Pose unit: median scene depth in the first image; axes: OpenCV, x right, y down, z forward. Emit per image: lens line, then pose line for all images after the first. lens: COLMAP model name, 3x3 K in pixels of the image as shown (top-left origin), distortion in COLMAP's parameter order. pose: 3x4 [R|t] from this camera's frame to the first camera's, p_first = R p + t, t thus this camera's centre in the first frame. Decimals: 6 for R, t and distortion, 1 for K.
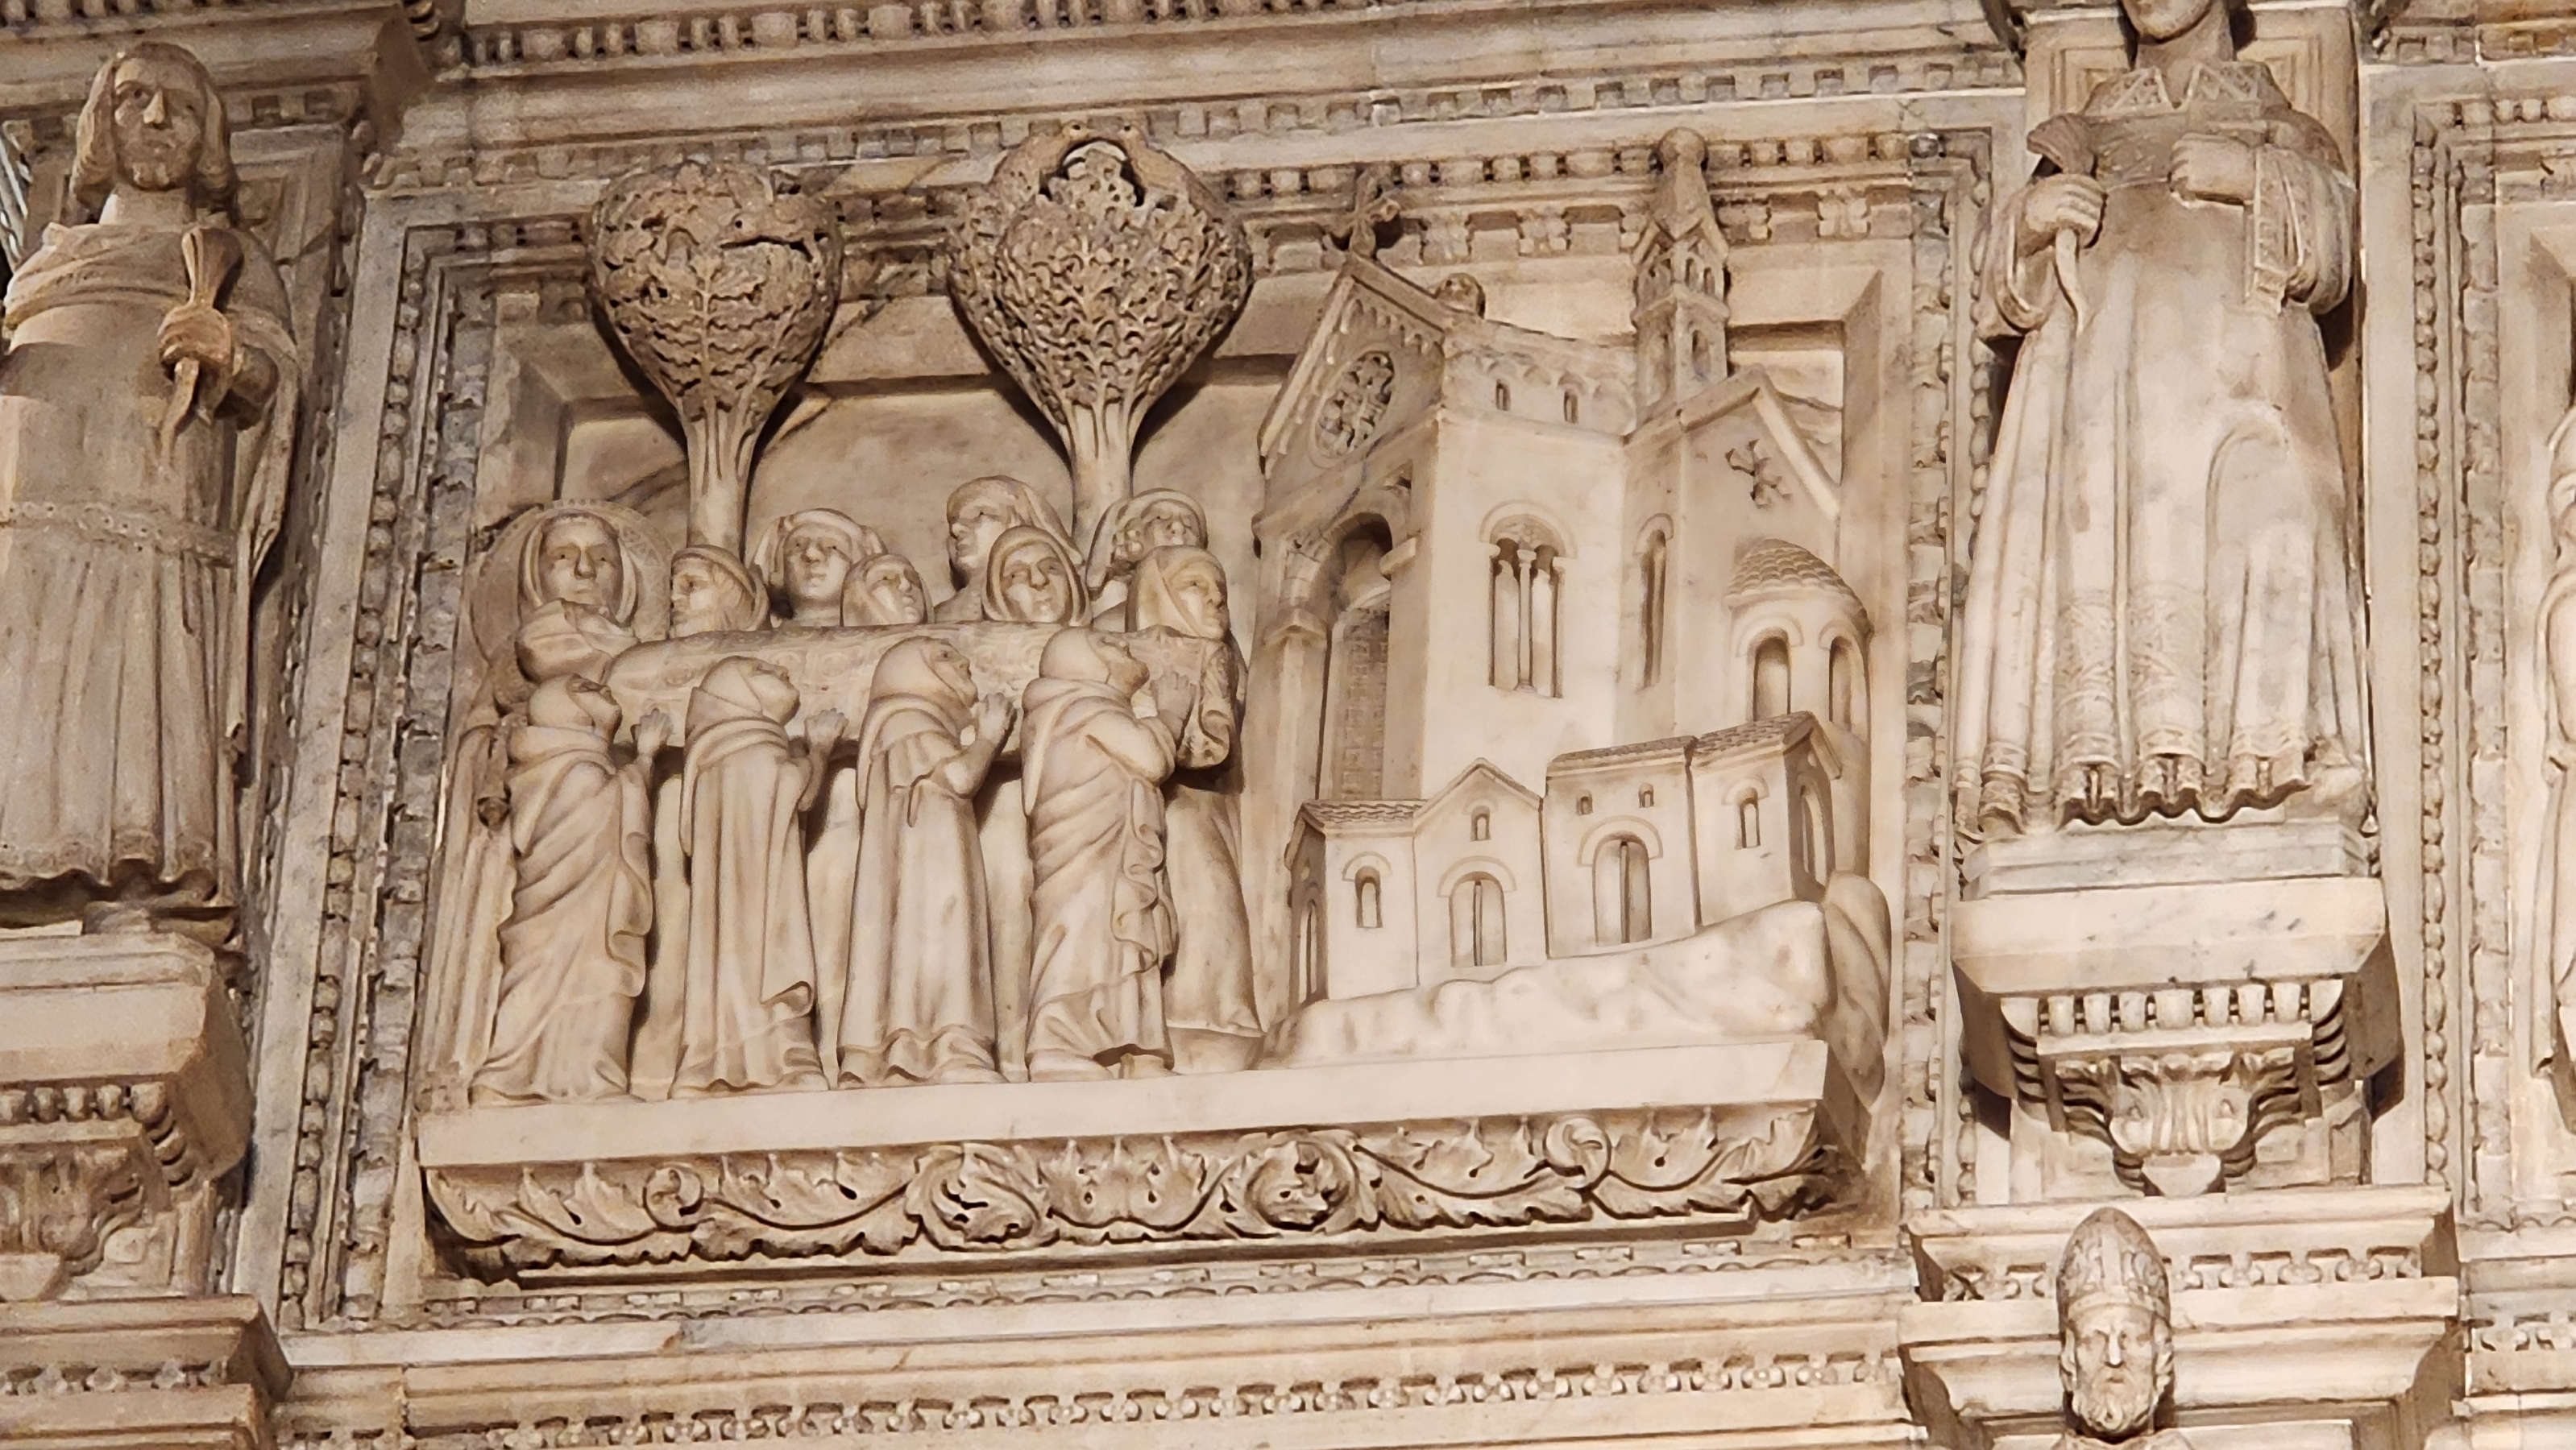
lens RADIAL K [[5086.4, 0, 1288.0], [0, 5086.4, 725.0], [0, 0, 1]] dist [0.027324, 0.023491]
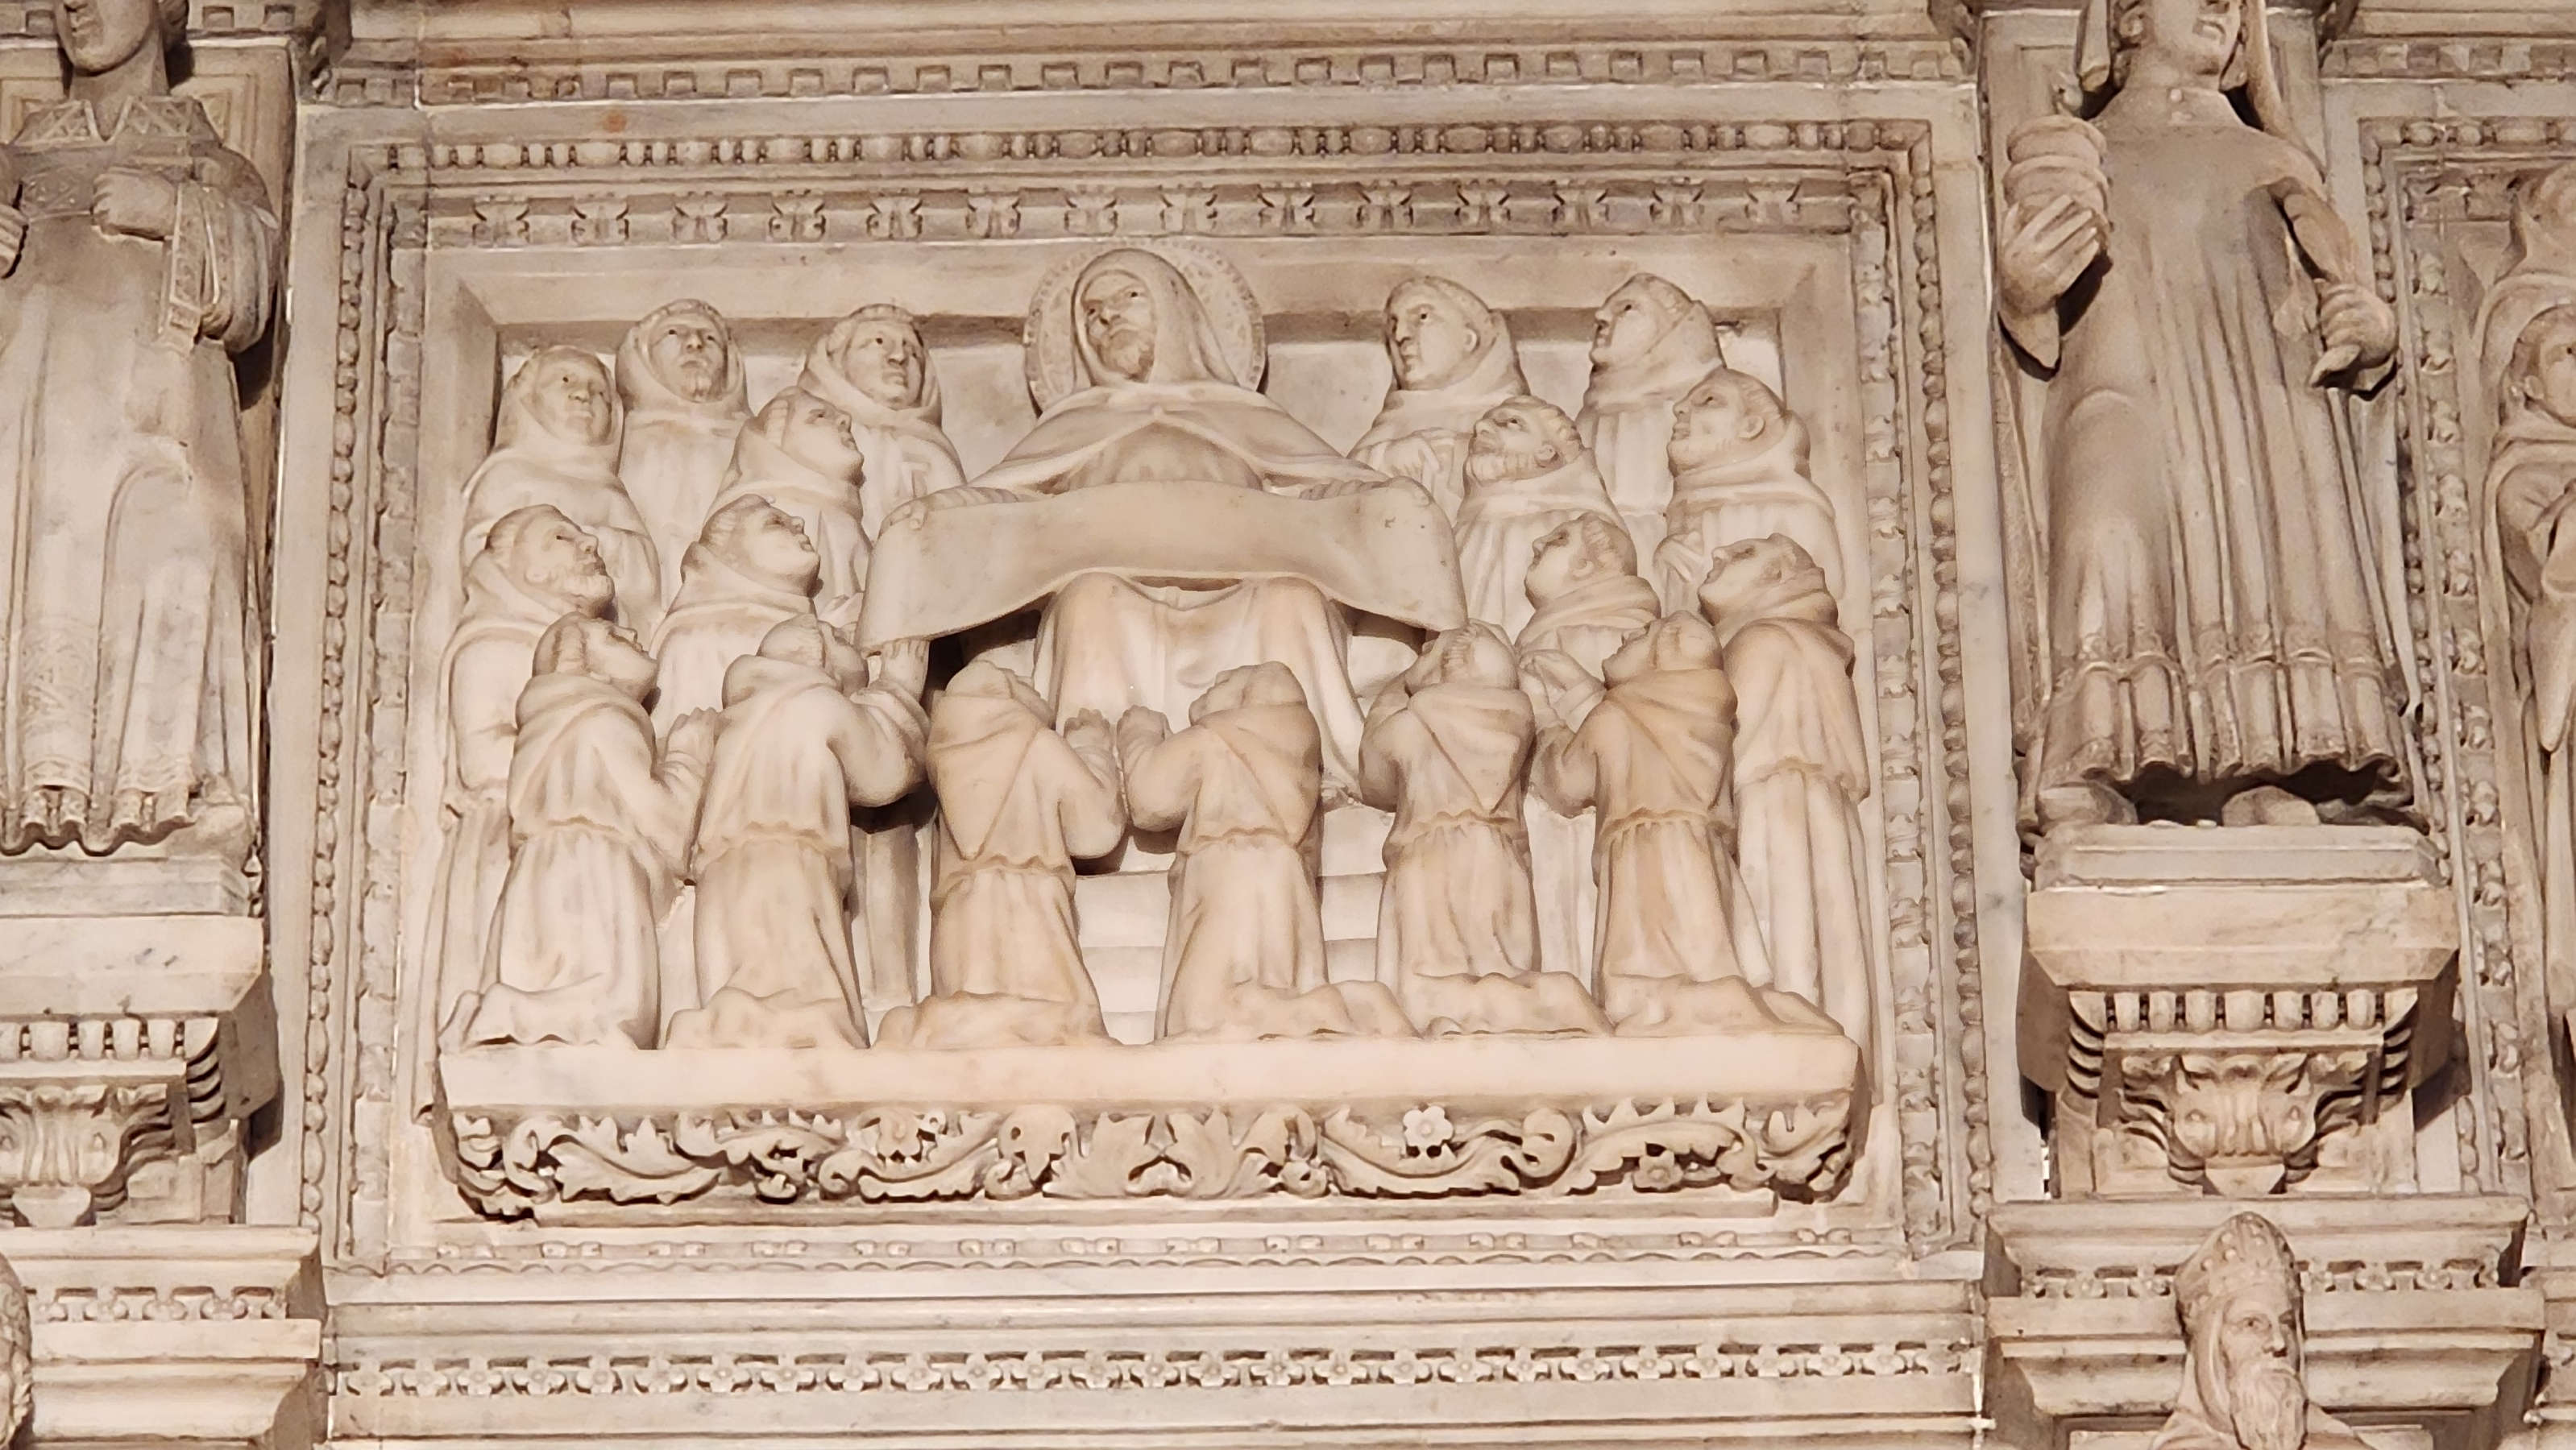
lens RADIAL K [[5131.3, 0, 1288.0], [0, 5131.3, 672.6], [0, 0, 1]] dist [-0.072330, 0.590011]
pose [[0.998699, 0.039180, -0.032630, 0.445377], [-0.039246, 0.999229, -0.001399, -0.024577], [0.032550, 0.002678, 0.999467, 0.001807]]
